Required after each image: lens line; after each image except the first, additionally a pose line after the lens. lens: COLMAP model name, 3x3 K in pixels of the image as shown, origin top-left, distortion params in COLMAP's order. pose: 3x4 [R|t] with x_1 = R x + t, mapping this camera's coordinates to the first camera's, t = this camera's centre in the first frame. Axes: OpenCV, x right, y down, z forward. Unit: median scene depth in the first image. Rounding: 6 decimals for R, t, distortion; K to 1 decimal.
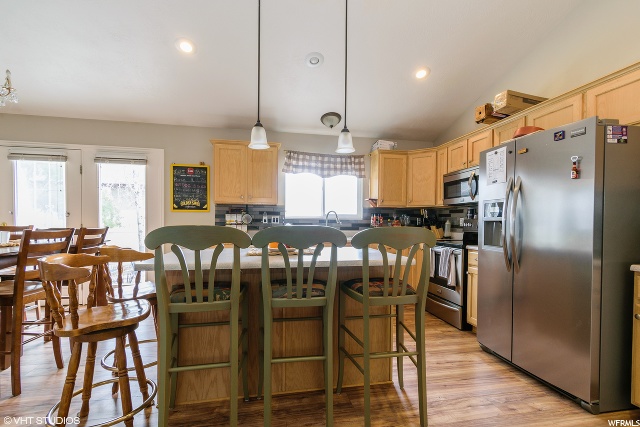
lens RADIAL K [[288.5, 0, 319.2], [0, 288.5, 225.9], [0, 0, 1]] dist [0.000284, -0.000048]
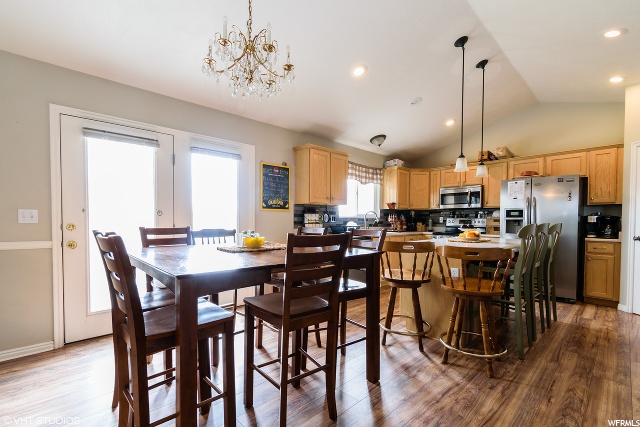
lens RADIAL K [[288.5, 0, 317.4], [0, 288.5, 225.8], [0, 0, 1]] dist [0.000284, -0.000048]
pose [[0.845803, -0.014575, 0.533297, -0.860631], [0.010697, 0.999889, 0.010362, -0.006235], [-0.533389, -0.003060, 0.845865, 0.068790]]
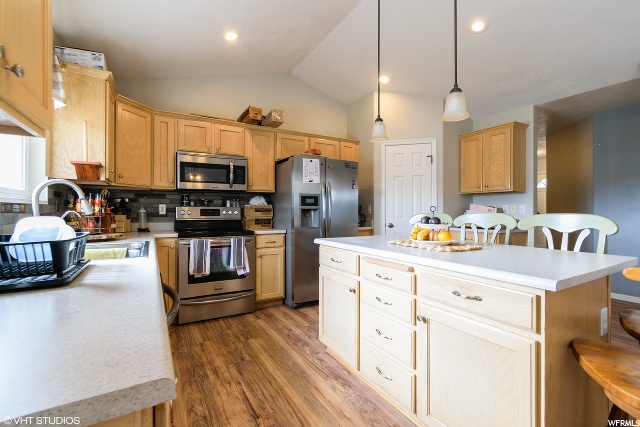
lens RADIAL K [[288.5, 0, 322.1], [0, 288.5, 212.8], [0, 0, 1]] dist [0.000284, -0.000048]
pose [[-0.336889, -0.014006, 0.941440, -0.443364], [0.011843, 0.999747, 0.019112, -0.014334], [-0.941470, 0.017588, -0.336638, 0.848962]]
